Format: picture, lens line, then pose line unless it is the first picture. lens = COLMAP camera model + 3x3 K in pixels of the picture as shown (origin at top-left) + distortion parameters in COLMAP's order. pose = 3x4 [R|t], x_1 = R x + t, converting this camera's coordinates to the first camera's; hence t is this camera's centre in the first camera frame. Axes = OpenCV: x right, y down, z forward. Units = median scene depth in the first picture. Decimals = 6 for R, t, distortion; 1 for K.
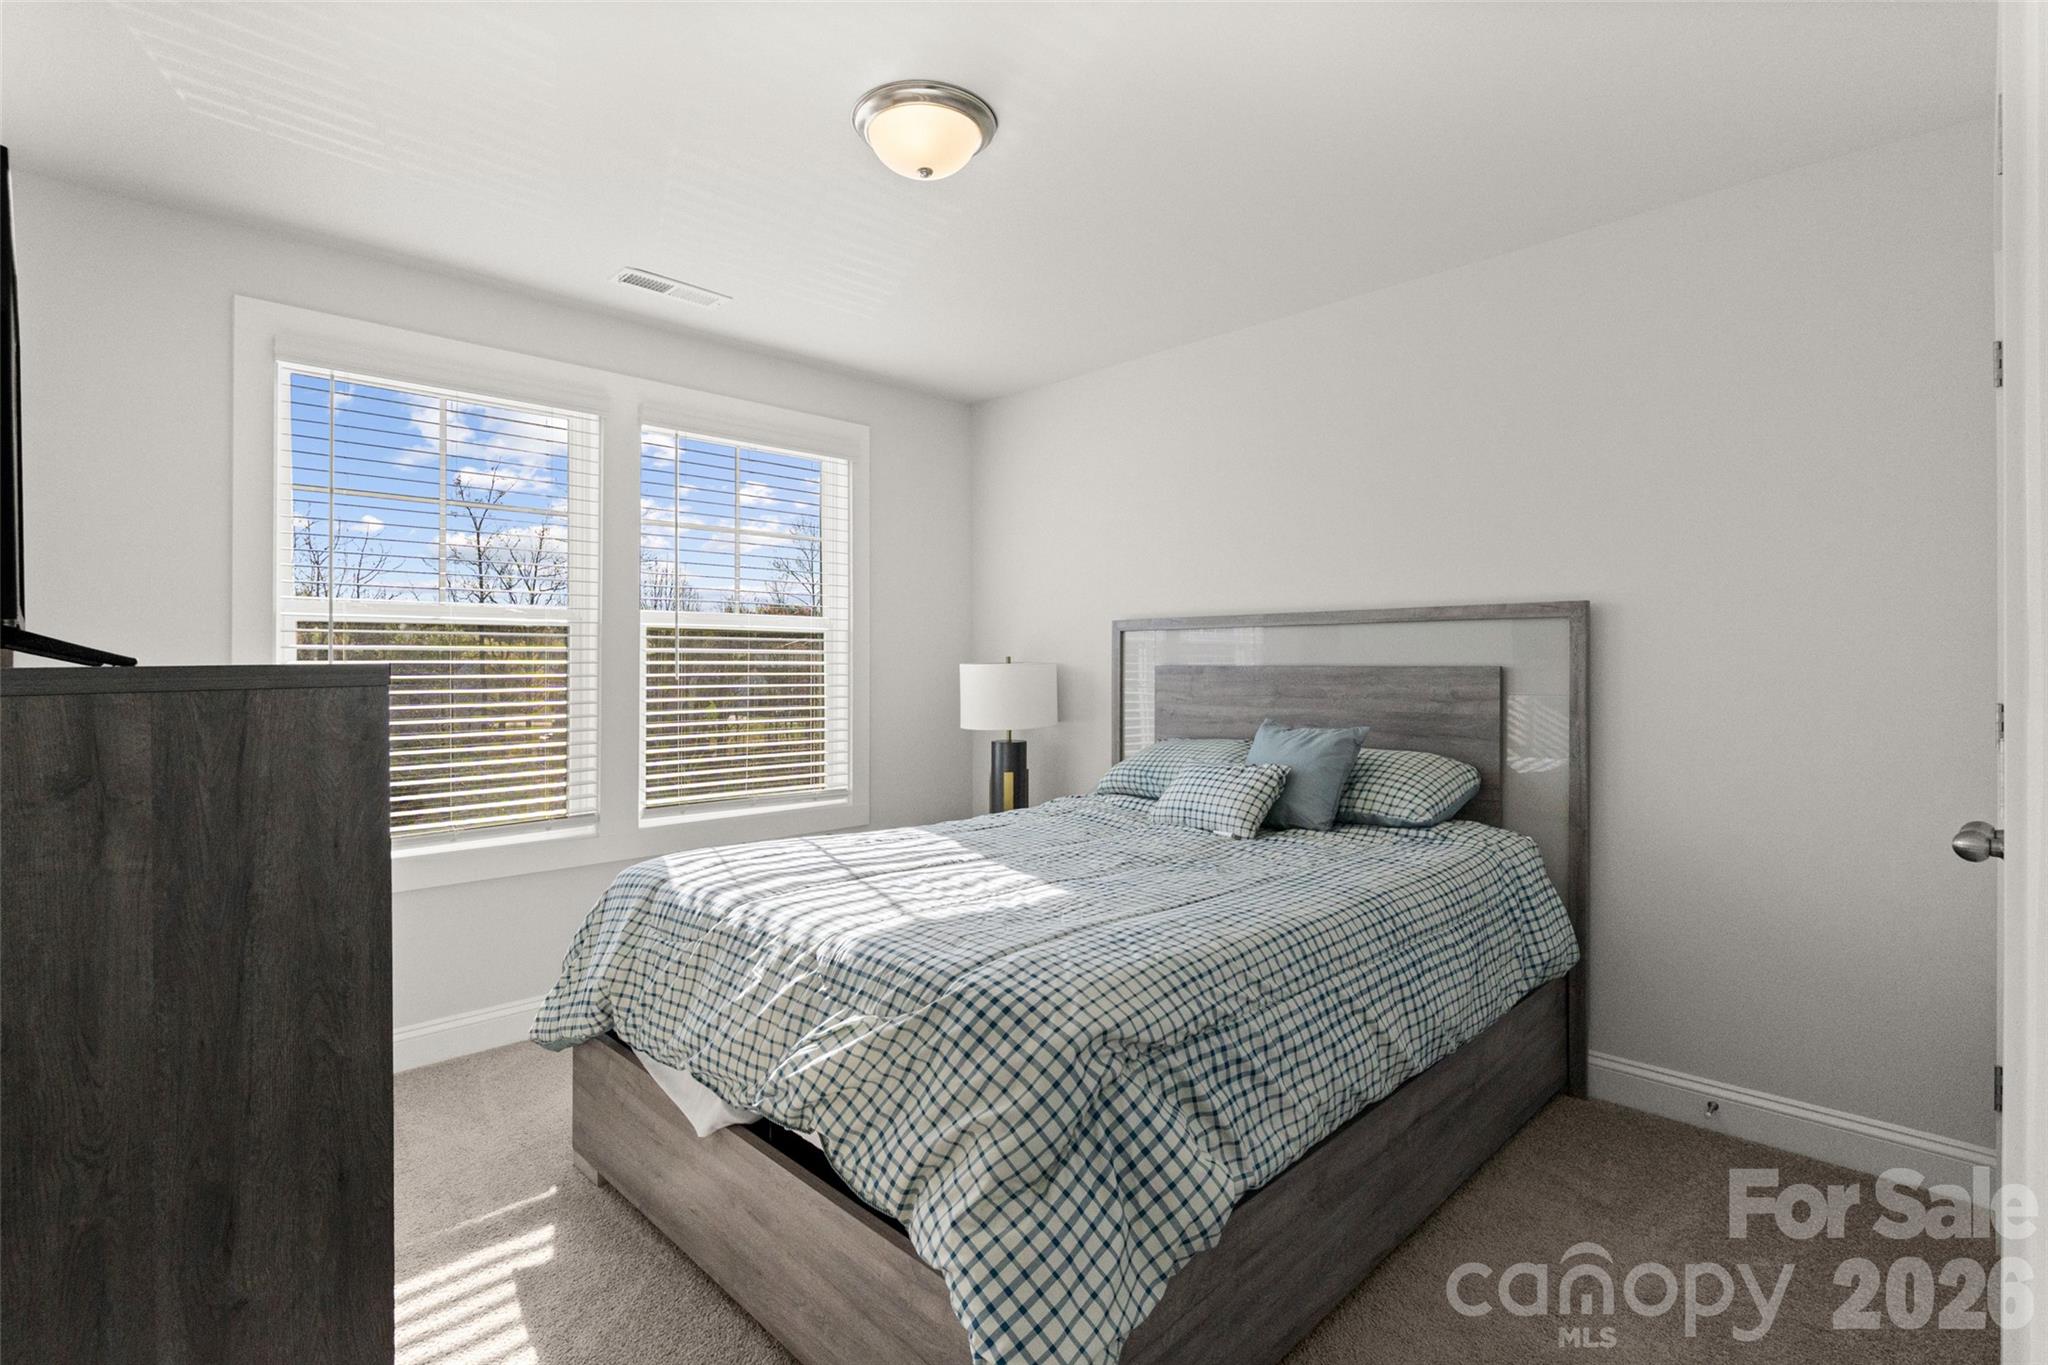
lens RADIAL K [[965.7, 0, 1026.3], [0, 965.7, 671.0], [0, 0, 1]] dist [-0.007080, -0.000796]
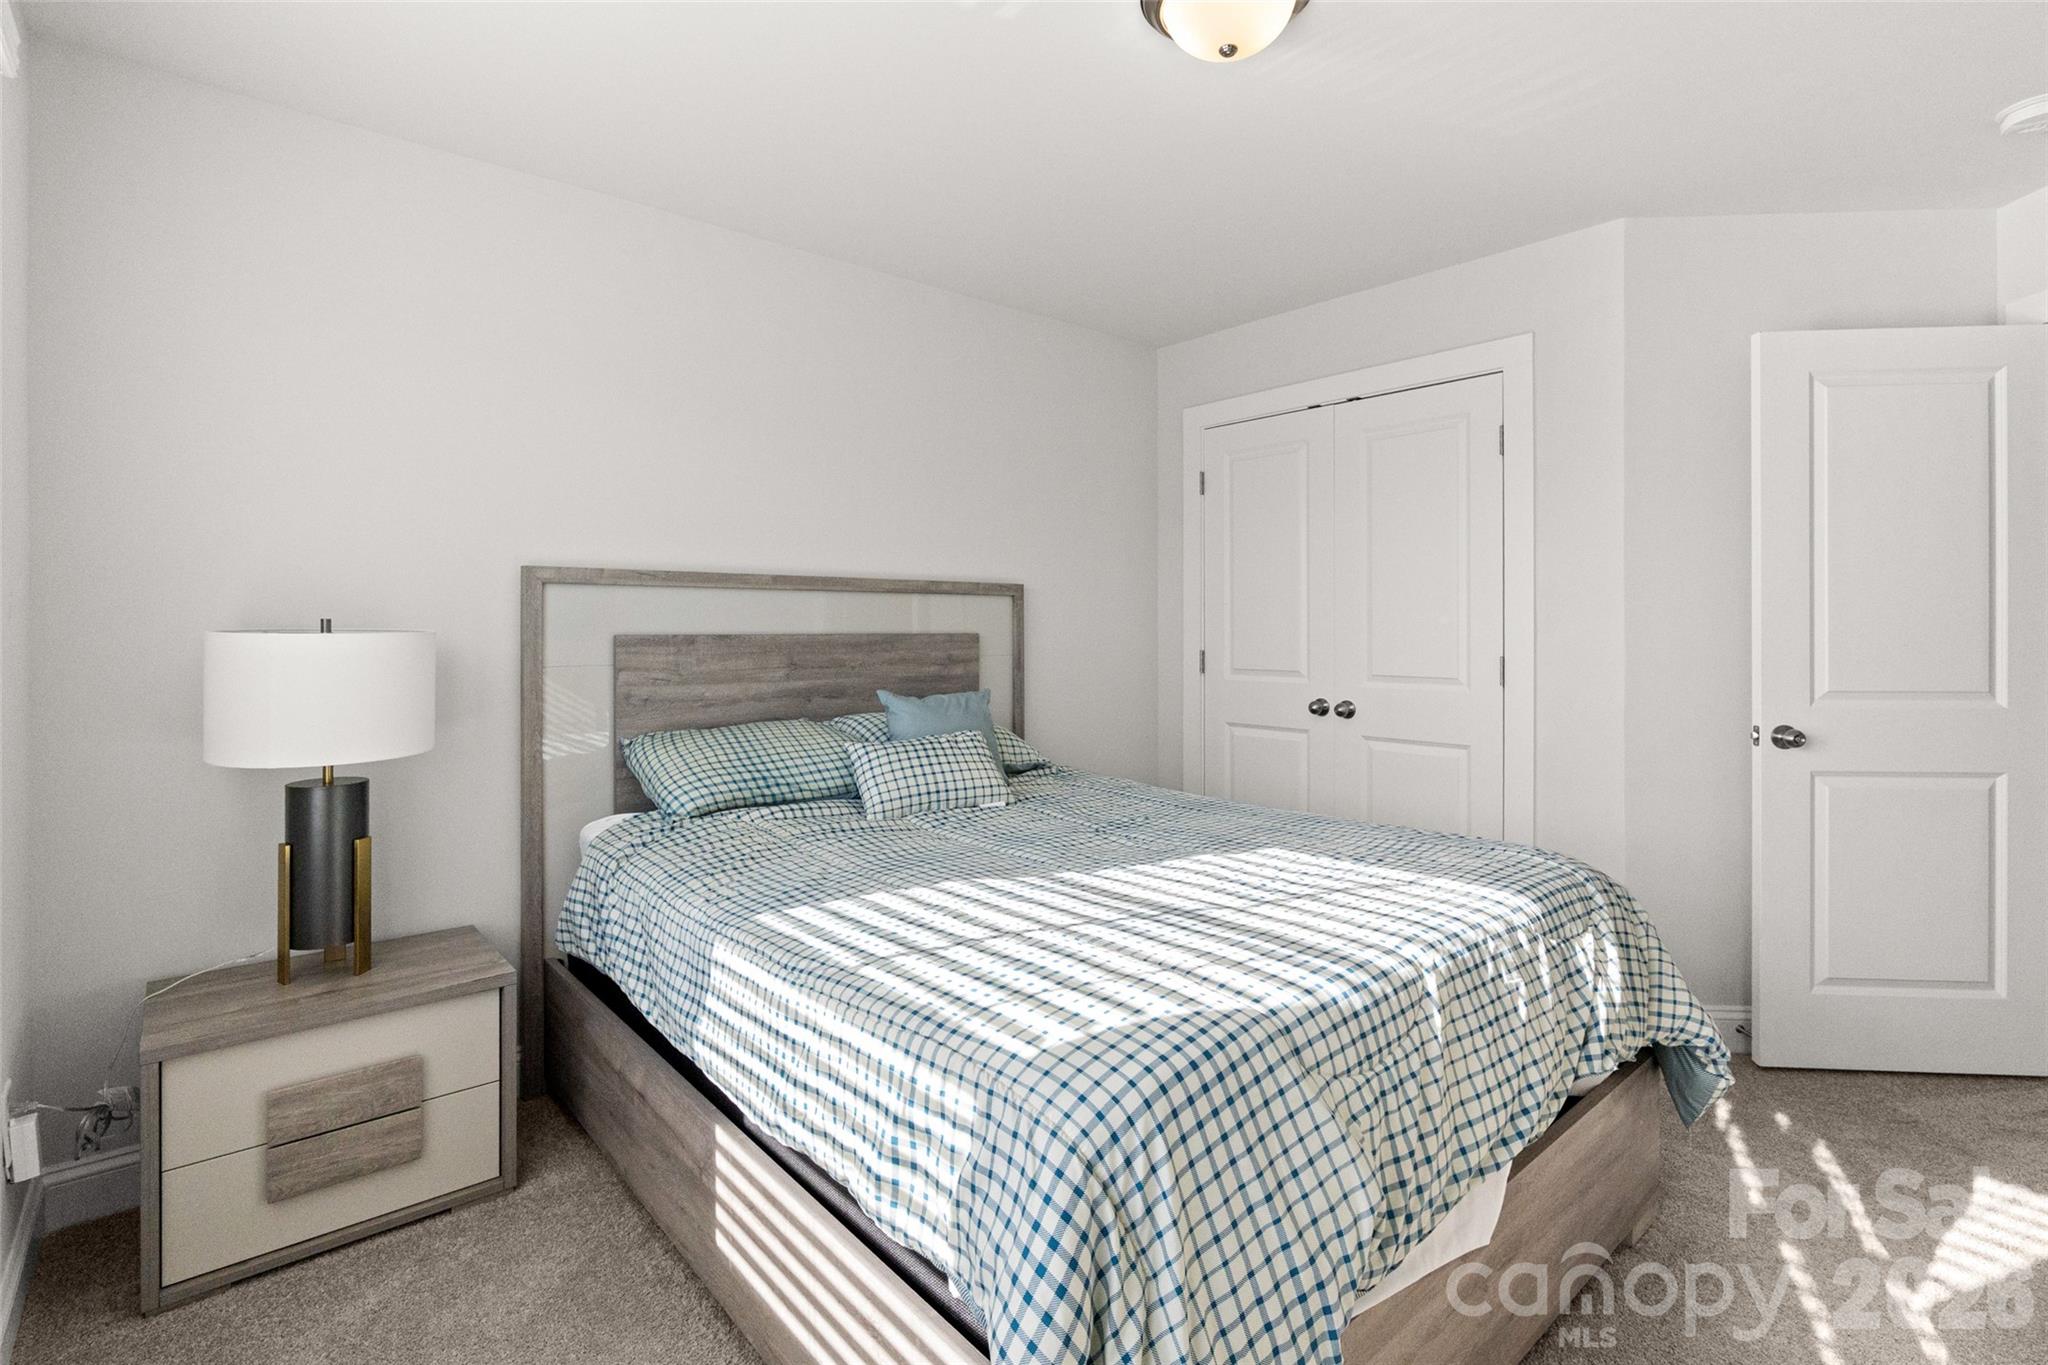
lens RADIAL K [[965.7, 0, 1048.6], [0, 965.7, 628.7], [0, 0, 1]] dist [-0.007080, -0.000796]
pose [[0.060494, 0.000196, 0.998169, -0.656729], [0.008944, 0.999960, -0.000738, -0.008022], [-0.998128, 0.008972, 0.060490, 0.755351]]
